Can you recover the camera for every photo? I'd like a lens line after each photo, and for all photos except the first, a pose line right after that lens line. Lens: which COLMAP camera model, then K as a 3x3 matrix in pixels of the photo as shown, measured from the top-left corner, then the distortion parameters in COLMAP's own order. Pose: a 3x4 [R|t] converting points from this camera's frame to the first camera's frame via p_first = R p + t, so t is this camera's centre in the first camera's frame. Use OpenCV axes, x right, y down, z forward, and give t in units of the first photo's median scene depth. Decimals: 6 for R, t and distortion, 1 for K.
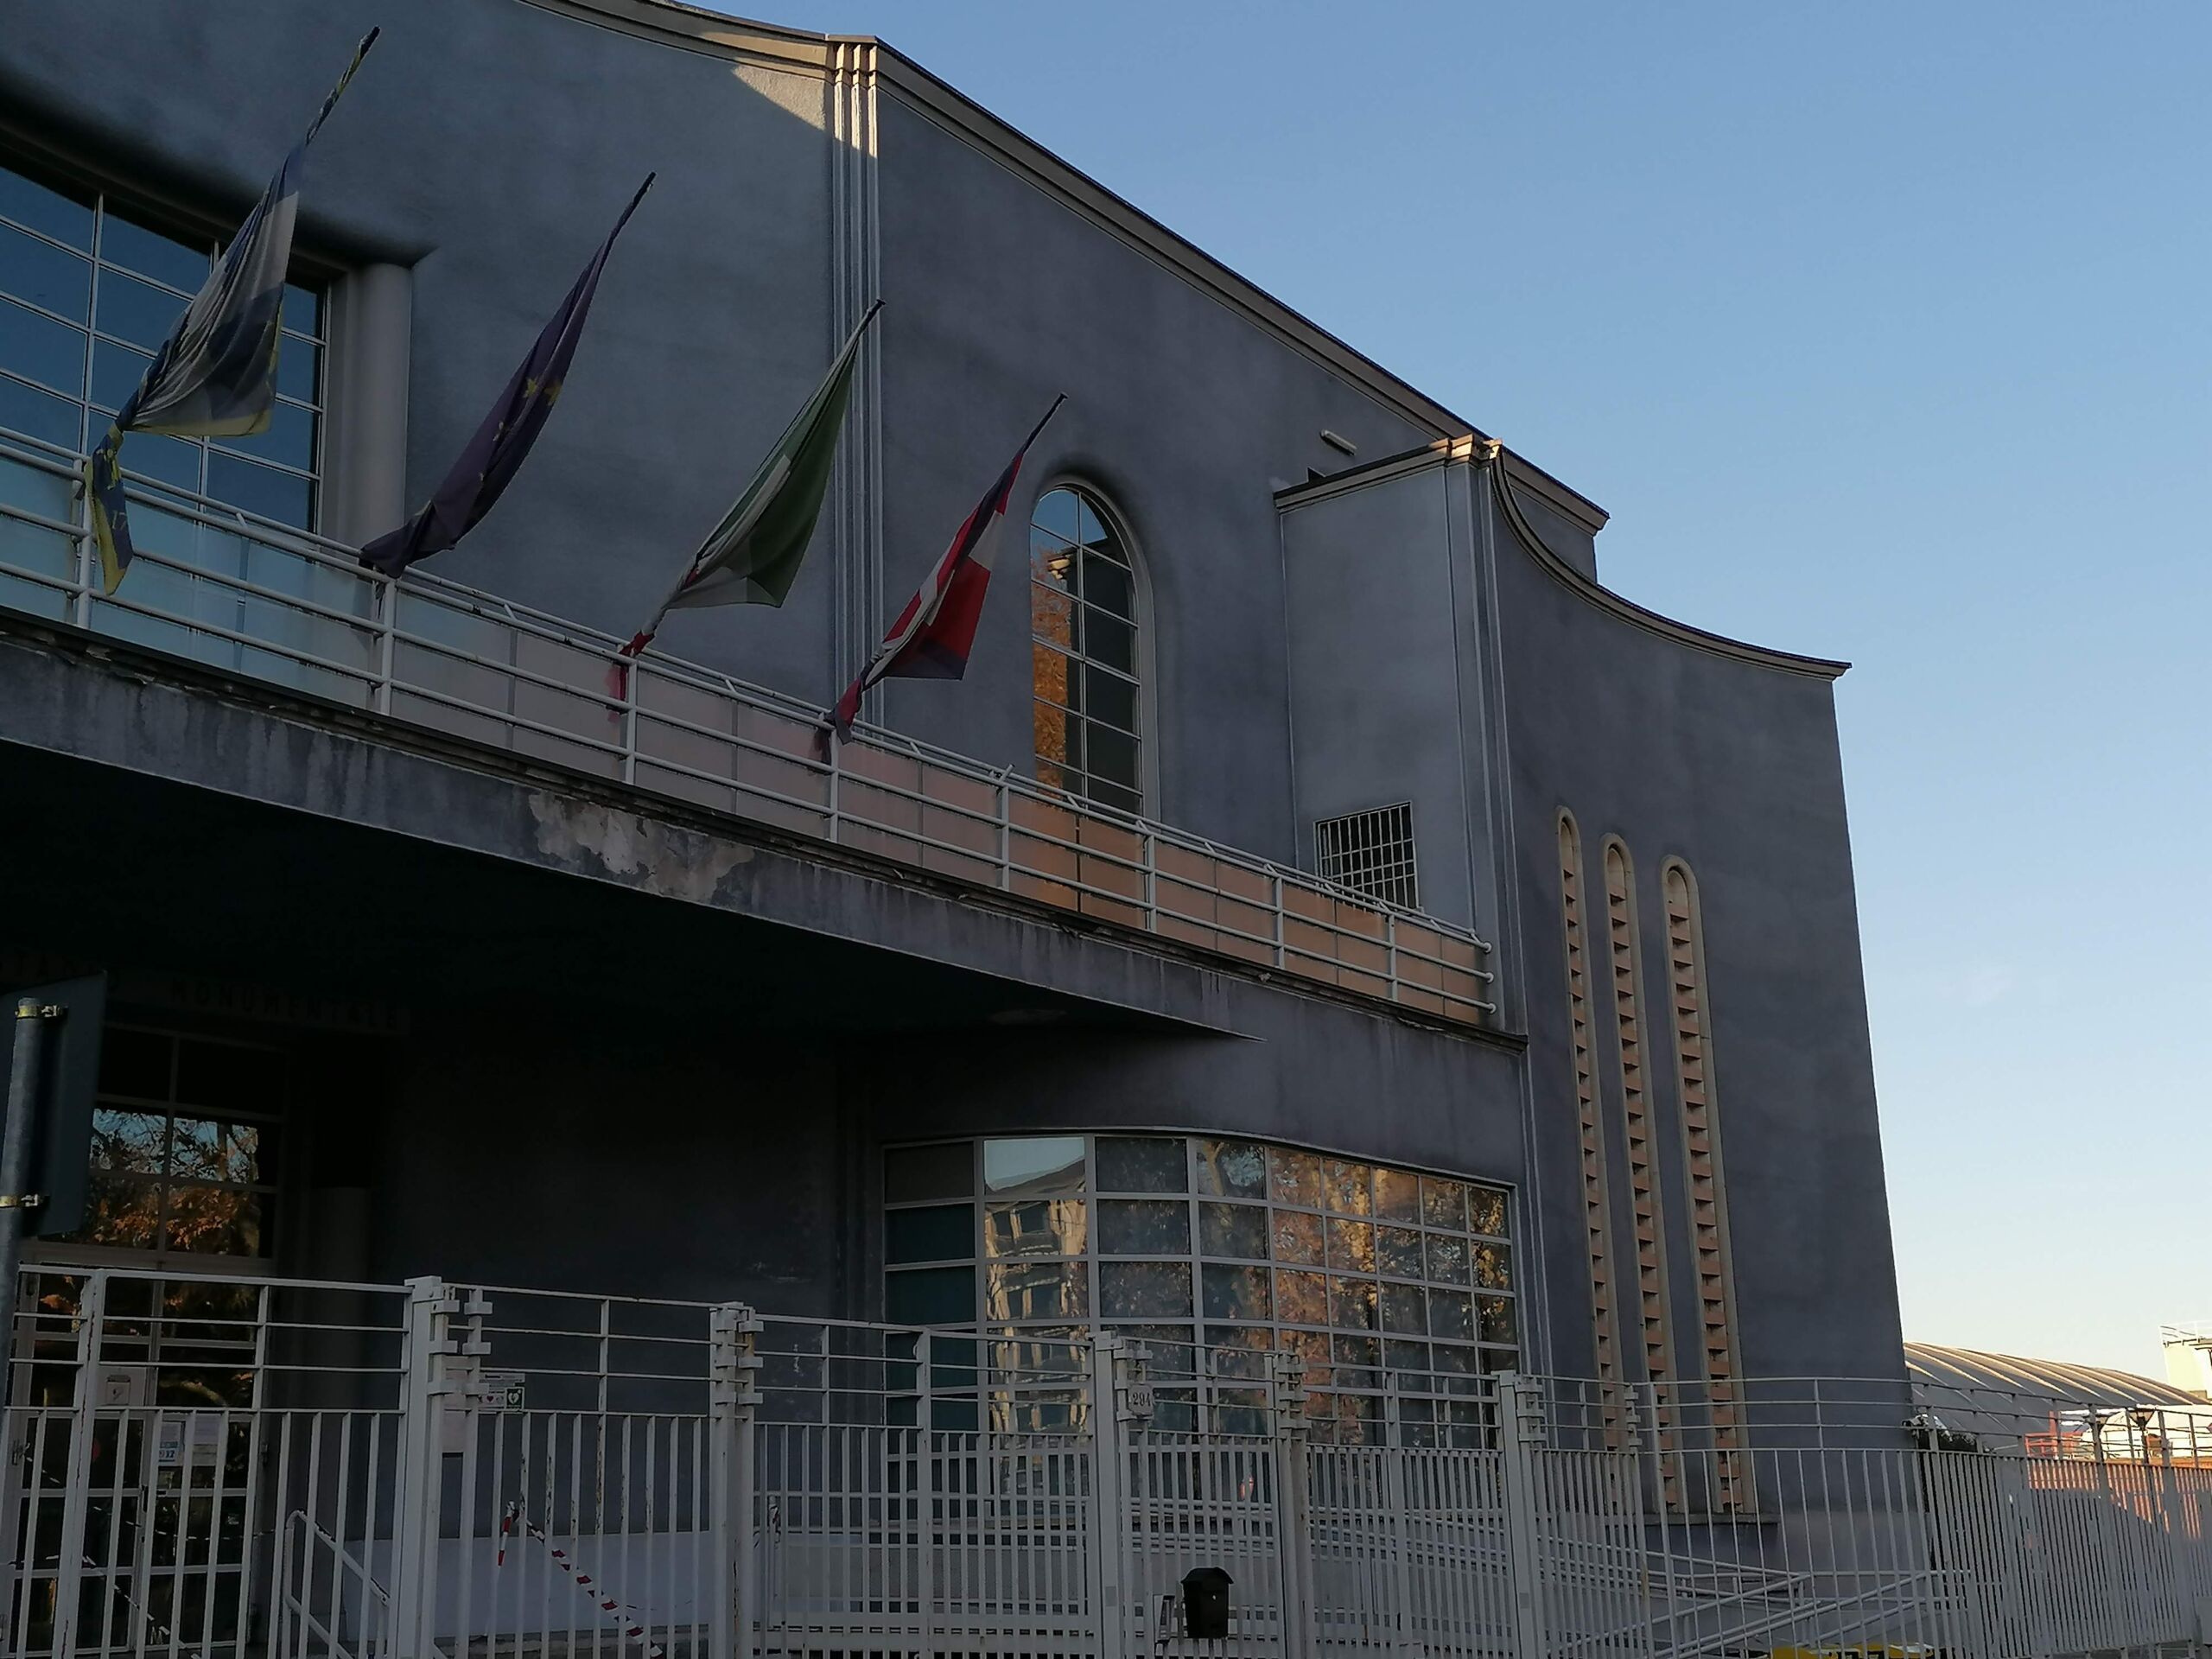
lens RADIAL K [[2747.6, 0, 1106.0], [0, 2747.6, 829.5], [0, 0, 1]] dist [0.085771, -0.048923]
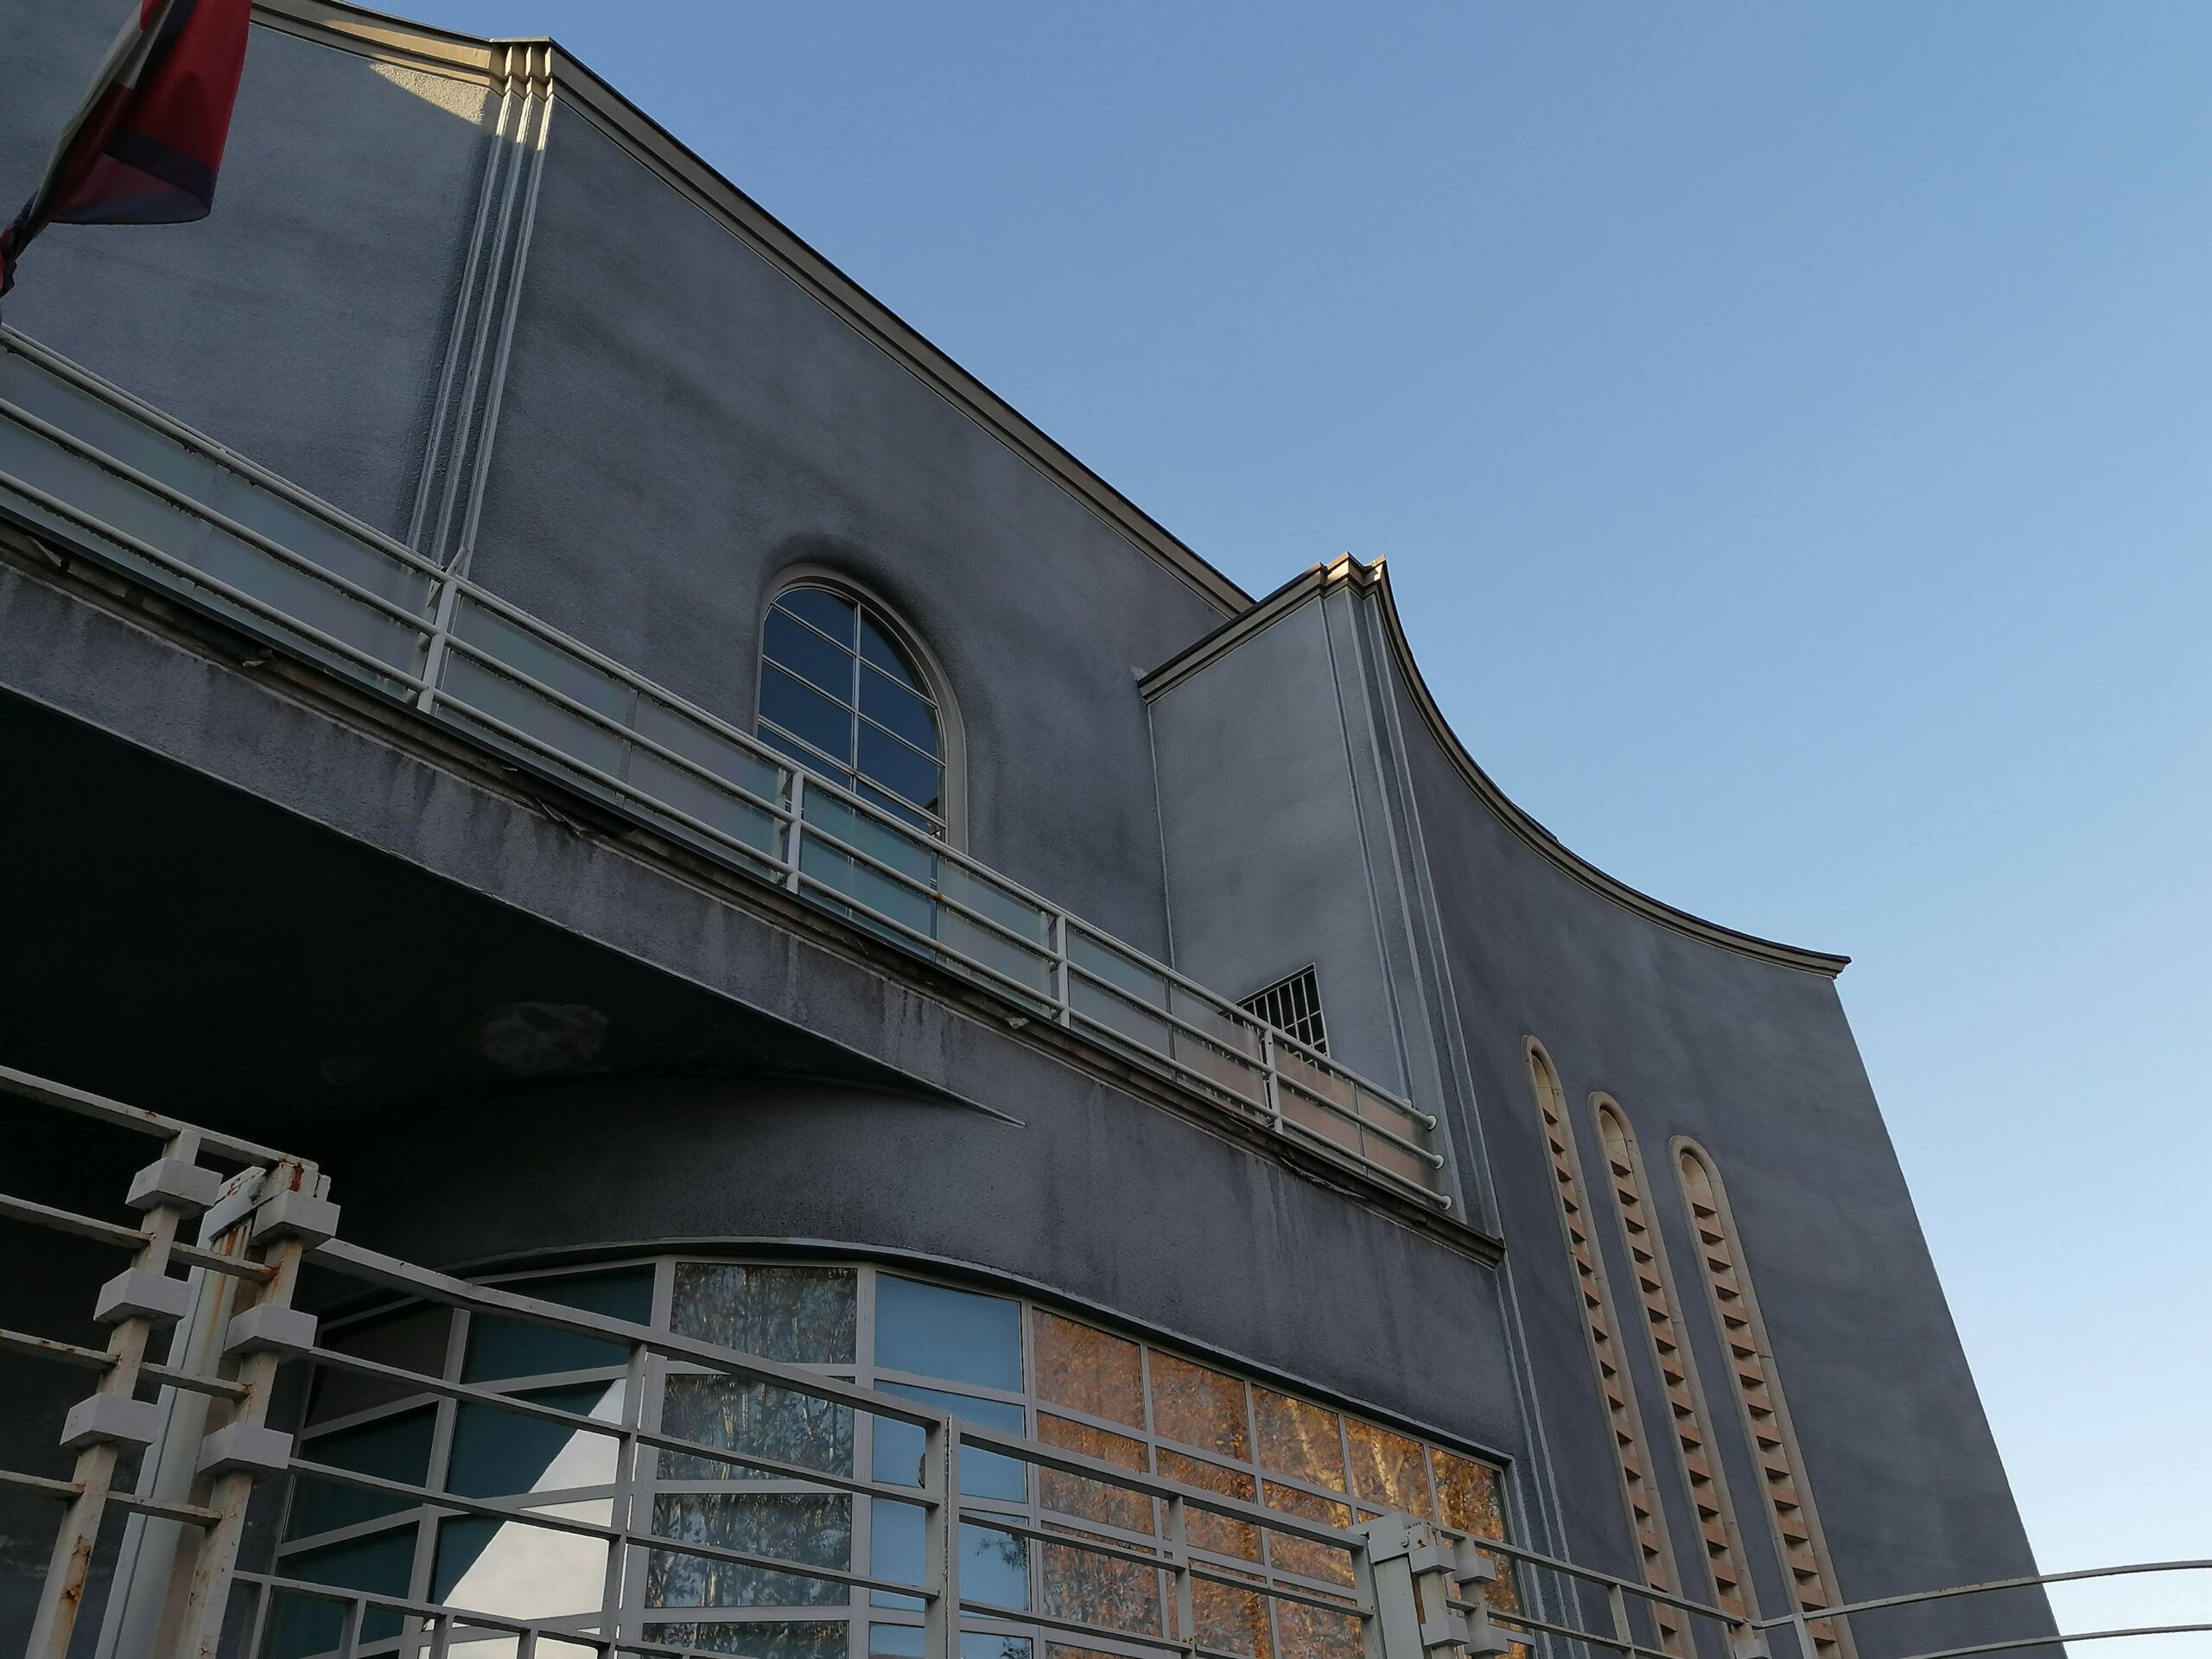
lens RADIAL K [[1829.2, 0, 1106.0], [0, 1829.2, 829.5], [0, 0, 1]] dist [0.101325, -0.113765]
pose [[0.993893, -0.087103, -0.067749, 0.093801], [0.057379, 0.932360, -0.356950, 0.138349], [0.094257, 0.350883, 0.931663, 0.518888]]
